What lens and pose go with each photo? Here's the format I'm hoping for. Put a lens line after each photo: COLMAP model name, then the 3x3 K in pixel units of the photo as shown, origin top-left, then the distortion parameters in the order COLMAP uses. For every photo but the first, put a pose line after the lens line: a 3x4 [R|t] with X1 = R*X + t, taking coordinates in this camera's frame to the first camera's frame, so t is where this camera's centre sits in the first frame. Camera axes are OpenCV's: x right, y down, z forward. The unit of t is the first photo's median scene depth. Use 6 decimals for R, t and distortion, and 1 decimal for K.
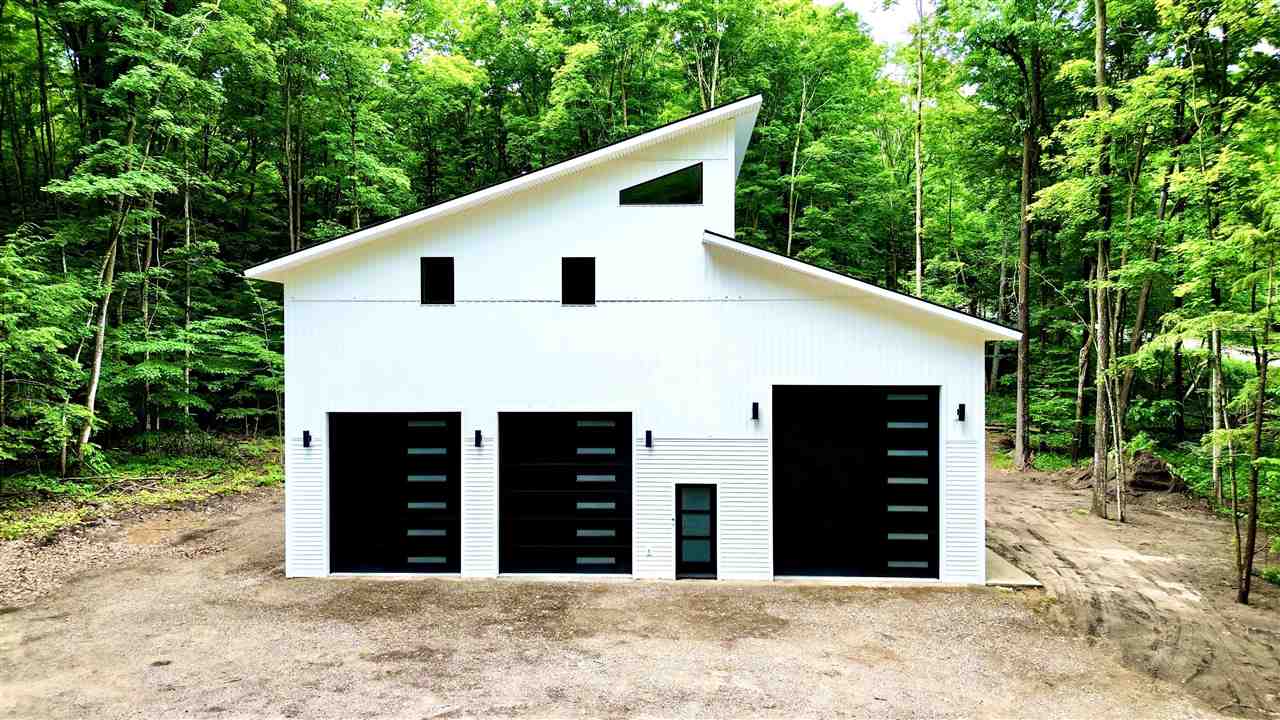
lens RADIAL K [[898.8, 0, 640.0], [0, 898.8, 360.0], [0, 0, 1]] dist [0.074874, -0.071266]
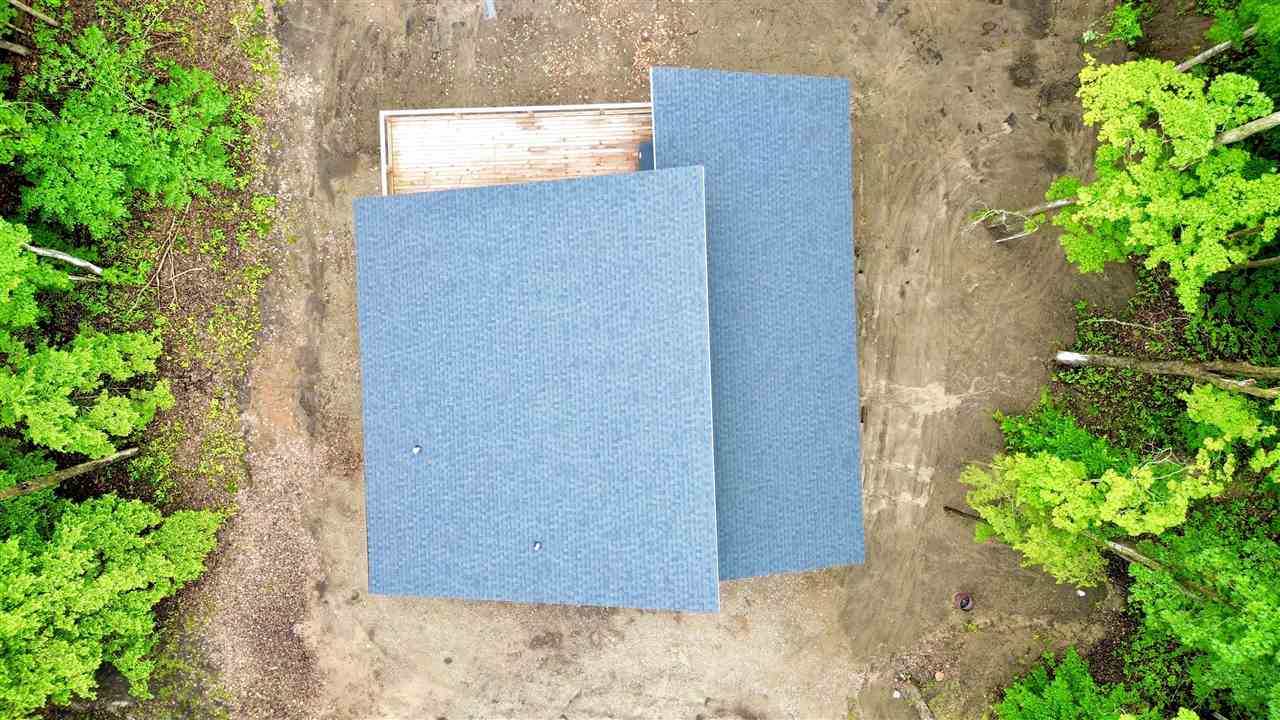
lens RADIAL K [[898.8, 0, 640.0], [0, 898.8, 360.0], [0, 0, 1]] dist [0.074874, -0.071266]
pose [[0.996059, -0.088568, -0.004803, 0.056814], [0.004526, -0.003324, 0.999984, -1.593632], [-0.088582, -0.996065, -0.002910, 1.336901]]
